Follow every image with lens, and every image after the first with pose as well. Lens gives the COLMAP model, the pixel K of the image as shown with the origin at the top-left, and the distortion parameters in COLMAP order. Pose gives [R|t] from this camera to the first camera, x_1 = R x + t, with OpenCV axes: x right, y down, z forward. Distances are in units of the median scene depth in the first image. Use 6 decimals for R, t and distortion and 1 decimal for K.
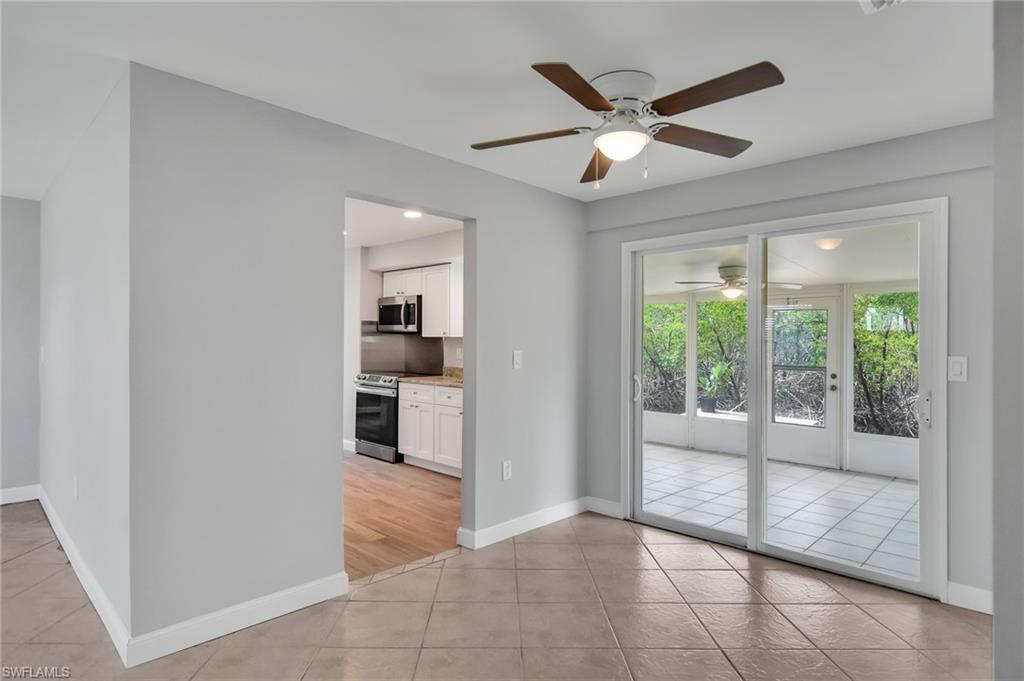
lens RADIAL K [[554.5, 0, 506.8], [0, 554.5, 336.2], [0, 0, 1]] dist [0.002806, -0.021767]
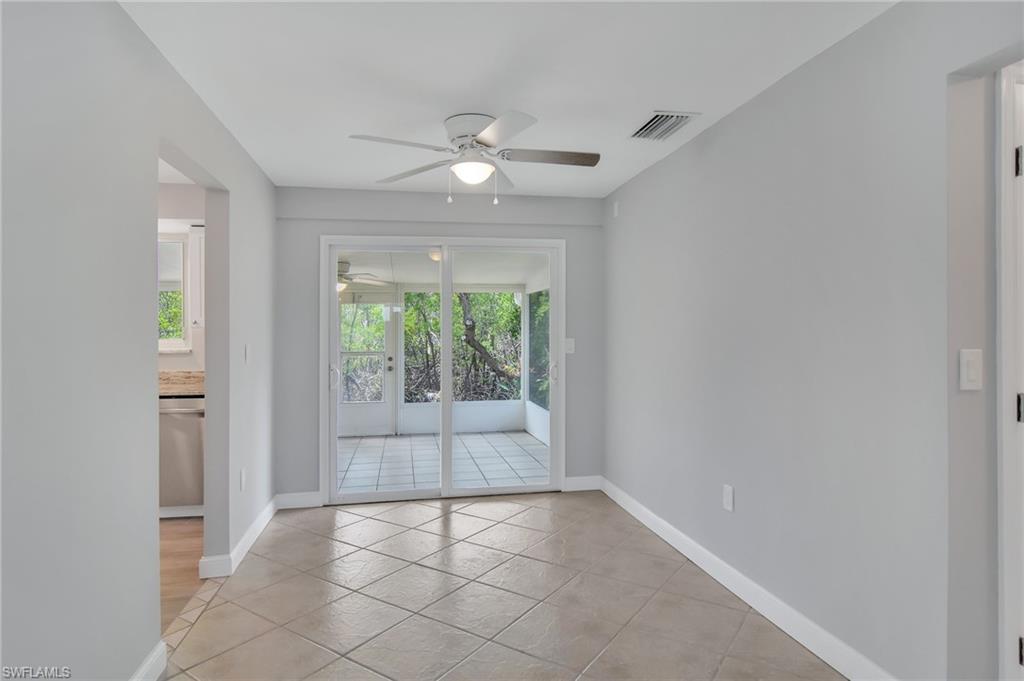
lens RADIAL K [[568.5, 0, 512.3], [0, 568.5, 323.7], [0, 0, 1]] dist [-0.003610, -0.011240]
pose [[0.571156, 0.000906, 0.820841, -0.295318], [0.001212, 0.999997, -0.001947, -0.001954], [-0.820840, 0.002107, 0.571154, 0.076831]]
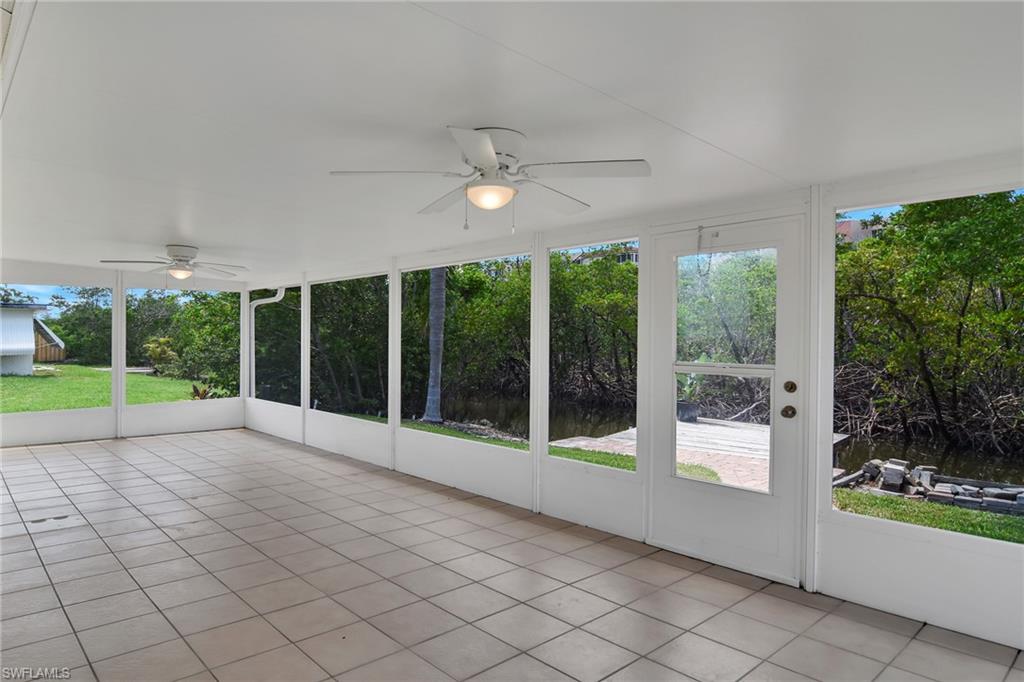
lens RADIAL K [[559.9, 0, 514.5], [0, 559.9, 345.6], [0, 0, 1]] dist [0.001541, 0.000652]
pose [[0.995685, -0.009870, -0.092272, 0.432755], [0.013272, 0.999251, 0.036336, 0.018519], [0.091844, -0.037404, 0.995071, 0.547684]]
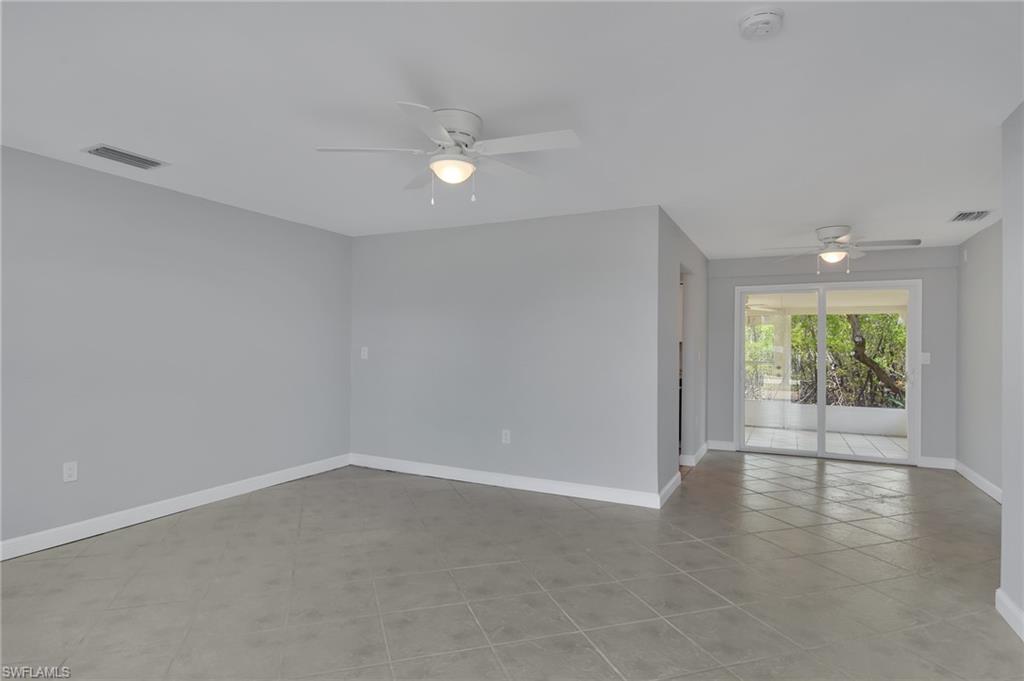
lens RADIAL K [[554.5, 0, 506.8], [0, 554.5, 336.2], [0, 0, 1]] dist [0.002806, -0.021767]
pose [[0.955239, 0.007015, 0.295751, -0.631441], [-0.006105, 0.999973, -0.003999, -0.004629], [-0.295771, 0.002014, 0.955257, -0.268087]]
